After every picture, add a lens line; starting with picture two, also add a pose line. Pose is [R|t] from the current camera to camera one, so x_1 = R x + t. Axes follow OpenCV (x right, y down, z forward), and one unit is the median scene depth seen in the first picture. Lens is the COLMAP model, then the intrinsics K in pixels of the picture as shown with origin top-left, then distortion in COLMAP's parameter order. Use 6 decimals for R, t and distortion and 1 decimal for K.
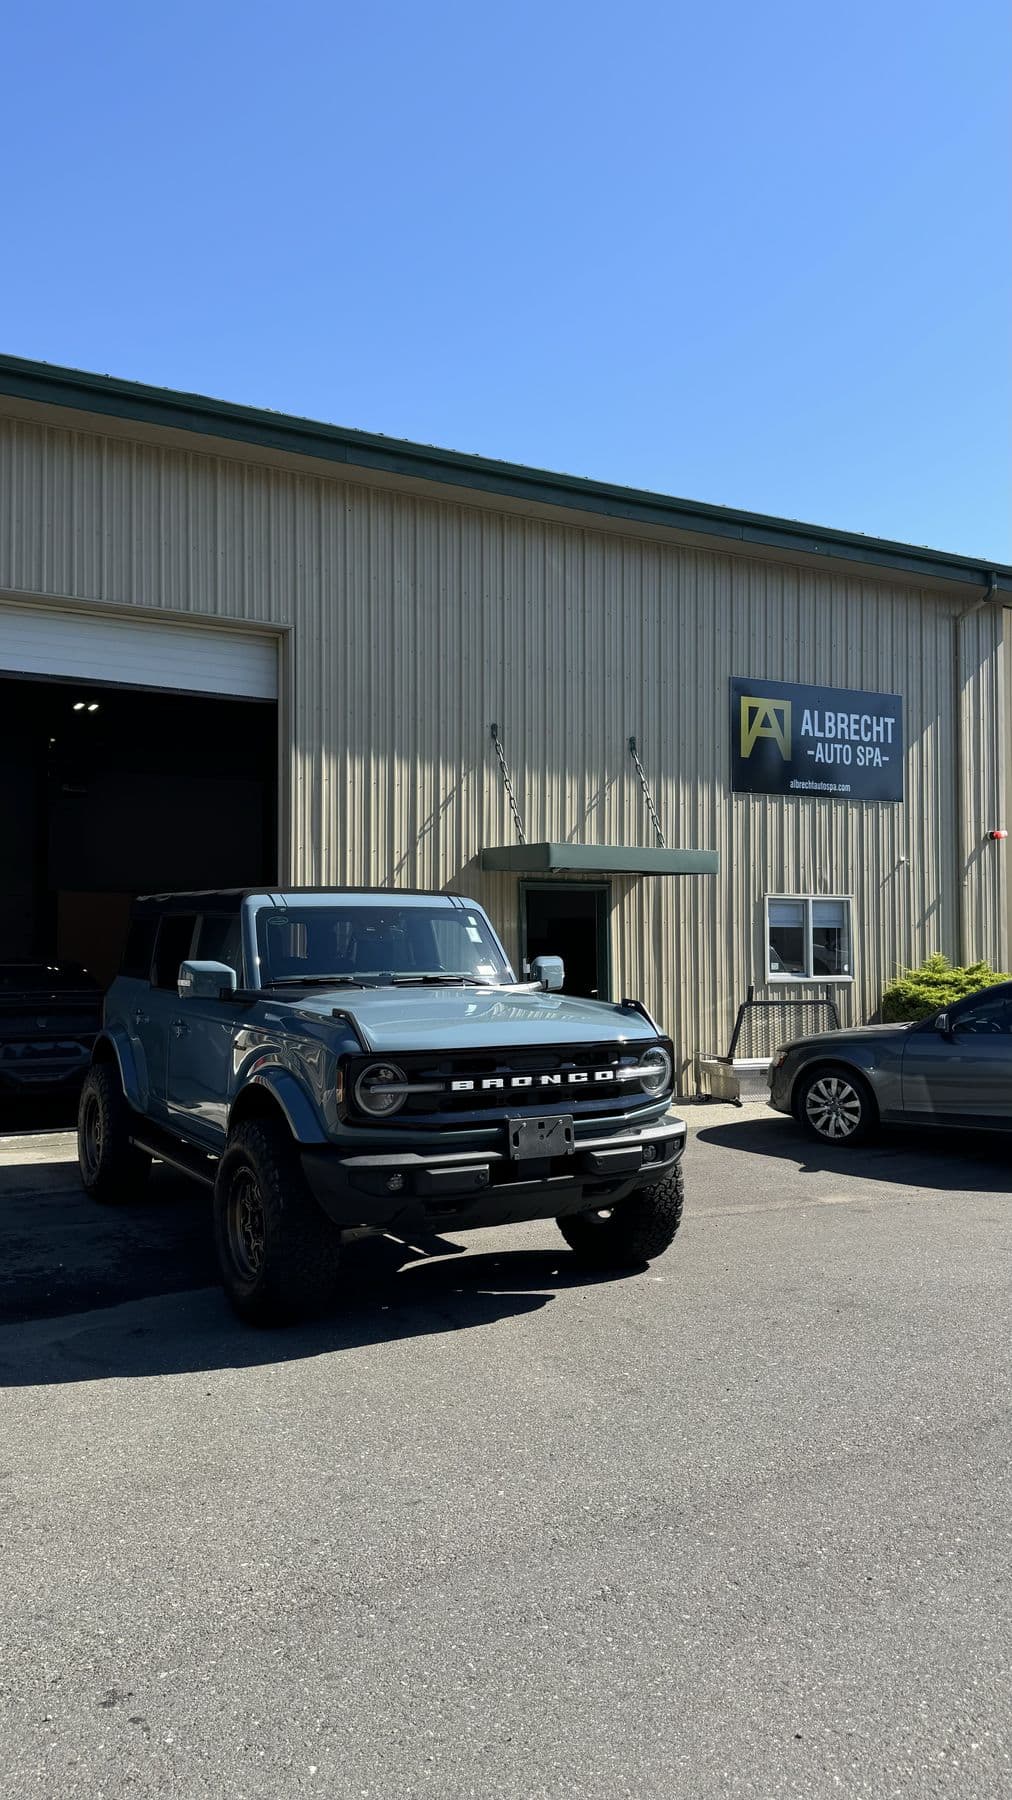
lens RADIAL K [[1402.9, 0, 563.6], [0, 1402.9, 901.5], [0, 0, 1]] dist [0.114817, 0.000307]
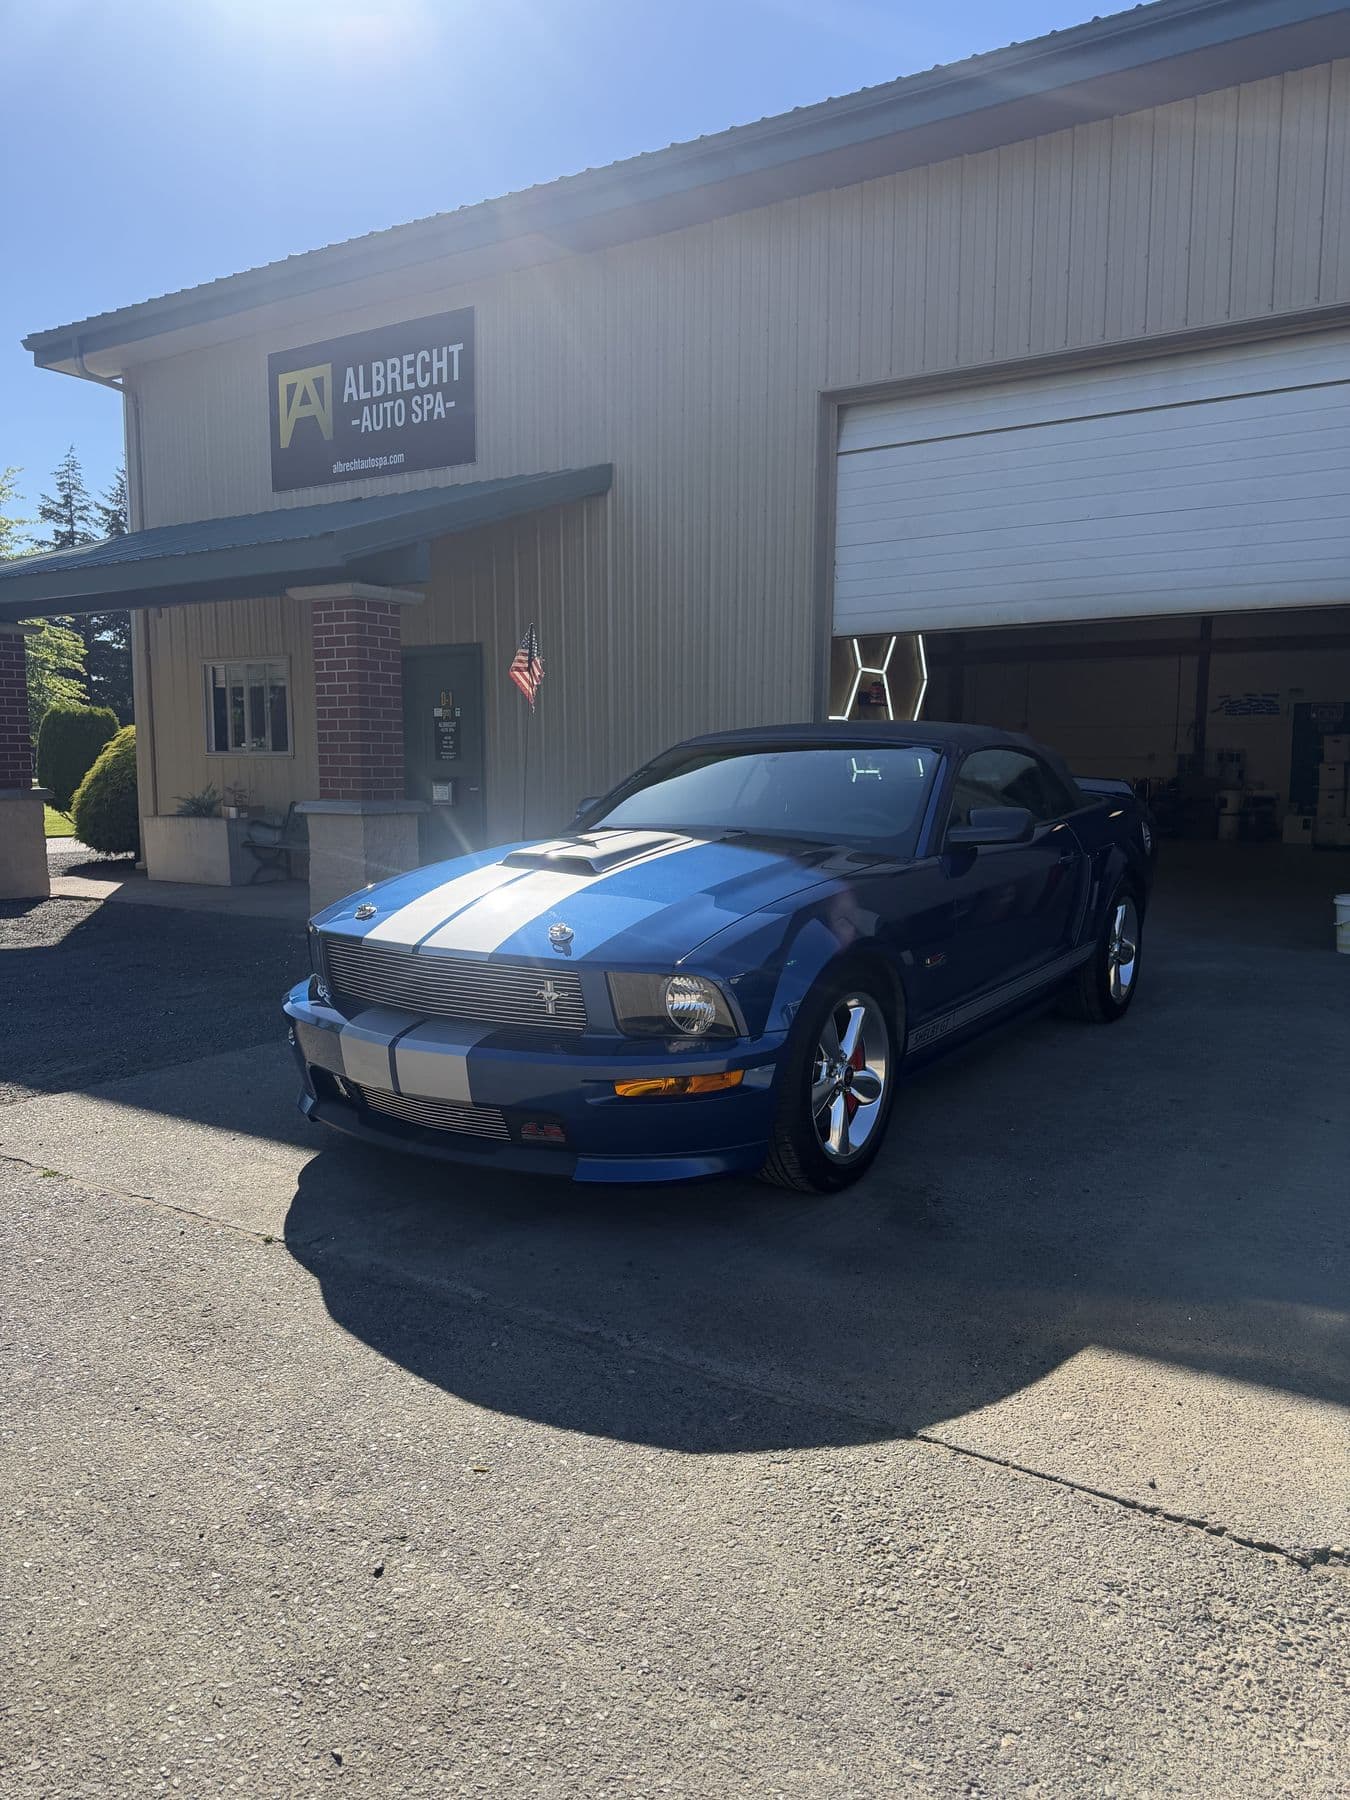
lens RADIAL K [[1284.2, 0, 678.6], [0, 1284.2, 906.7], [0, 0, 1]] dist [0.036451, -0.043316]
pose [[0.444565, 0.105135, -0.889555, 0.929907], [0.017431, 0.991885, 0.125940, 0.076943], [0.895577, -0.071495, 0.439125, 0.818228]]
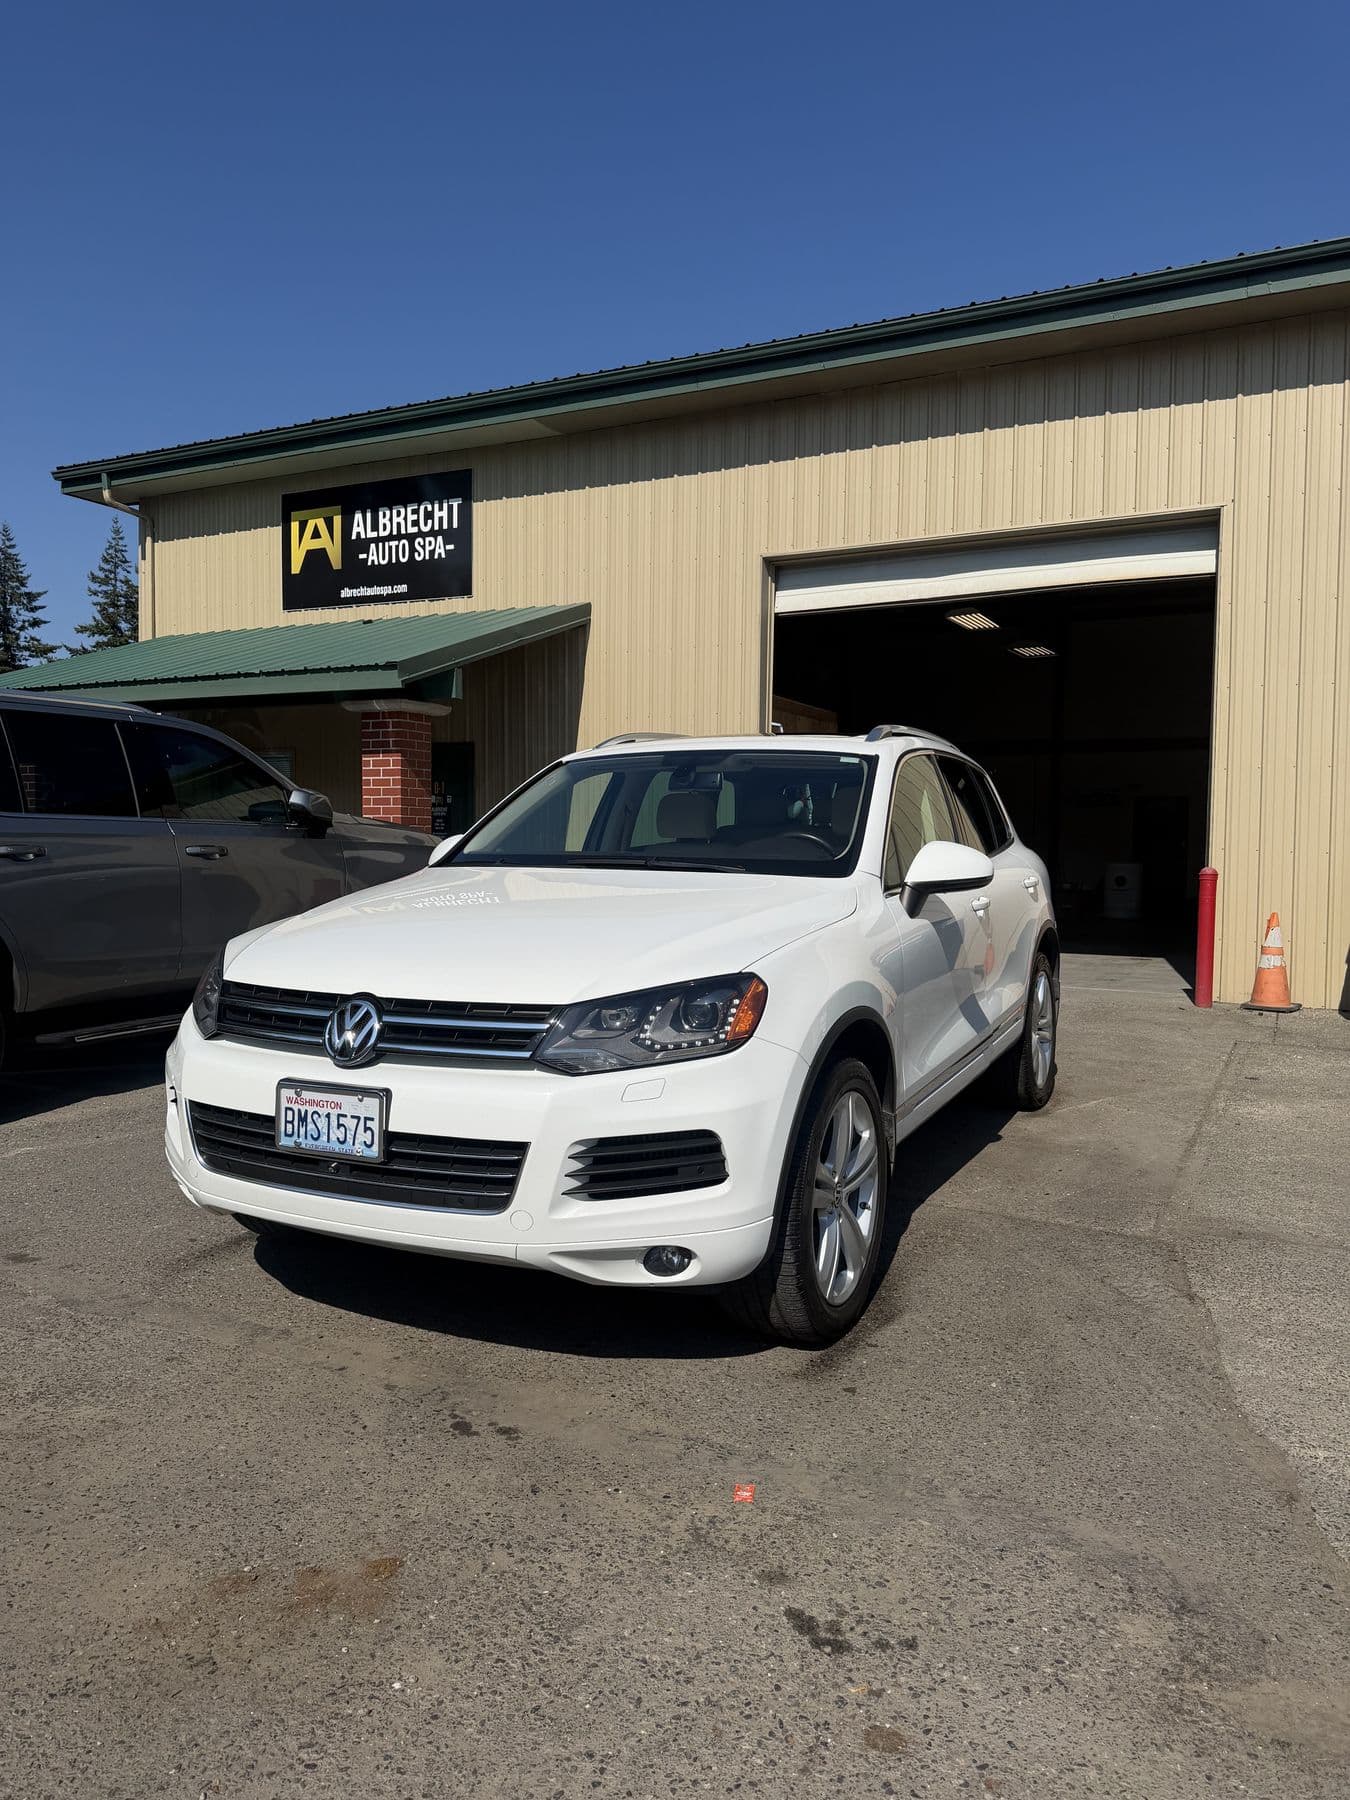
lens RADIAL K [[1272.3, 0, 679.3], [0, 1272.3, 905.1], [0, 0, 1]] dist [0.113892, -0.191601]
pose [[0.530649, 0.048327, -0.846213, 1.023897], [0.009043, 0.997994, 0.062666, 0.075273], [0.847544, -0.040906, 0.529147, 0.709108]]
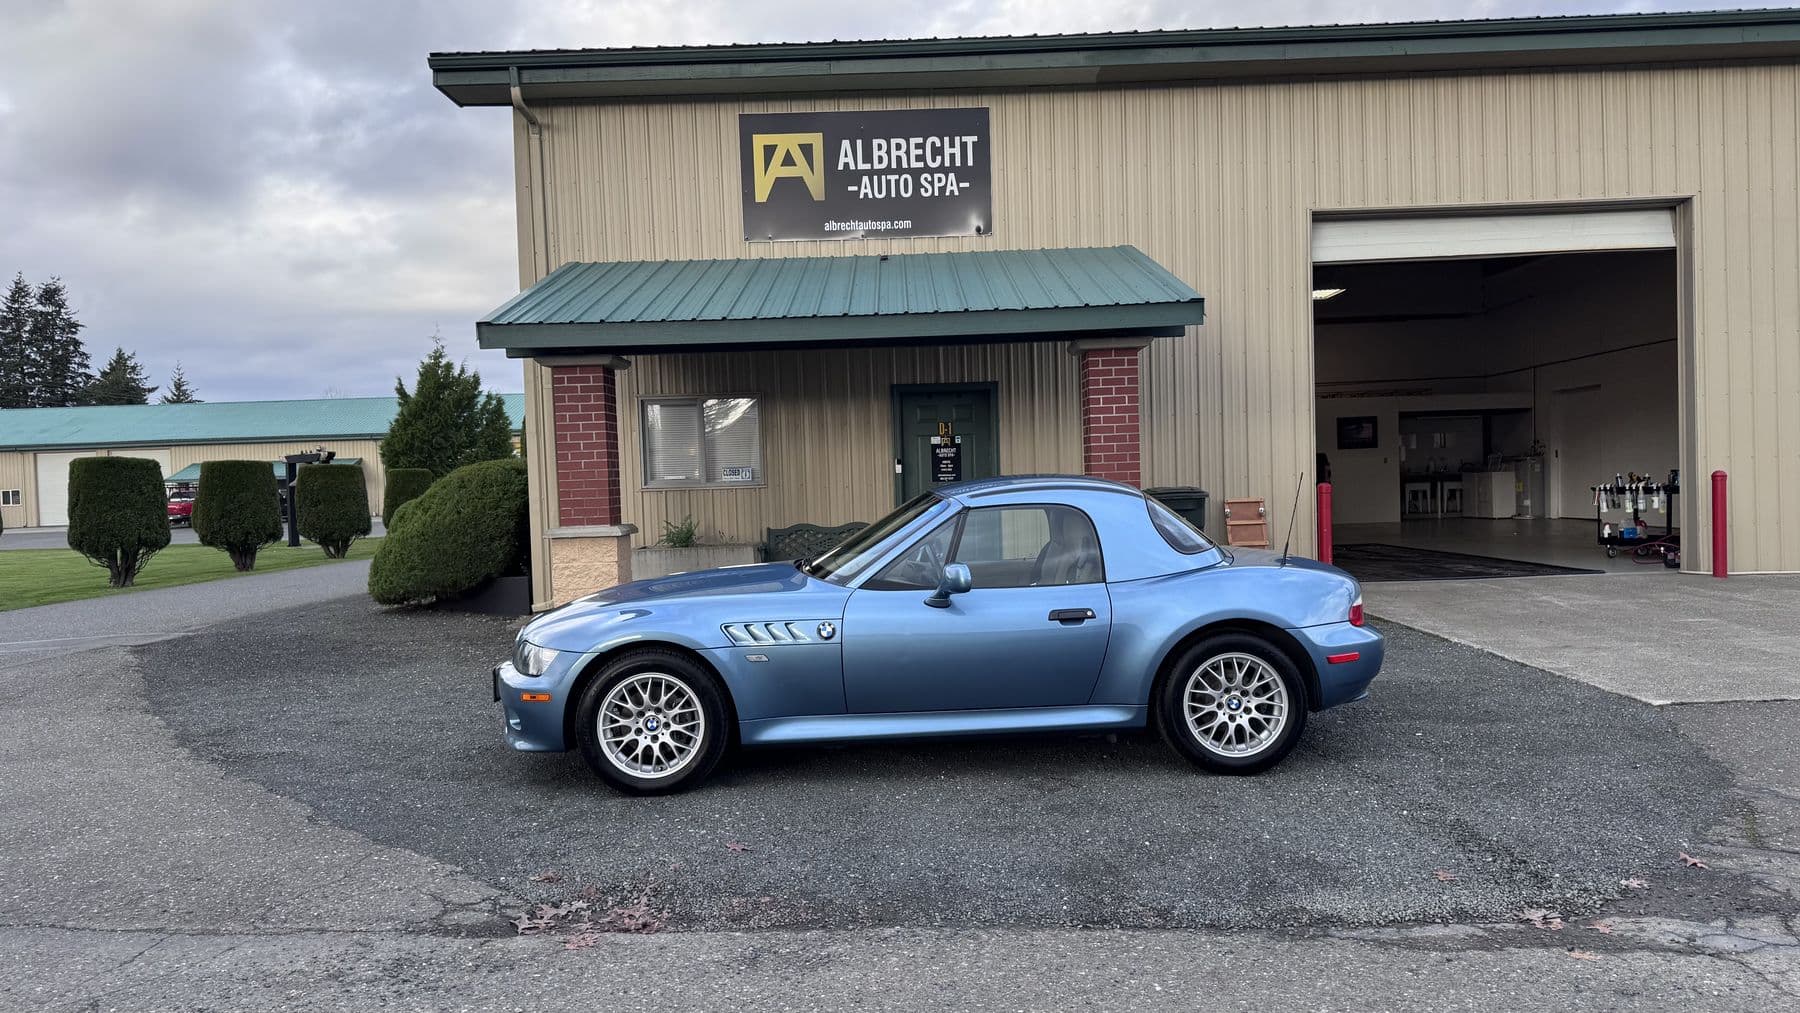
lens RADIAL K [[1258.4, 0, 896.0], [0, 1258.4, 505.3], [0, 0, 1]] dist [0.117731, -0.175978]
pose [[0.858383, 0.002387, -0.513005, 0.611266], [0.043713, 0.996012, 0.077777, 0.034113], [0.511144, -0.089188, 0.854855, 0.302004]]
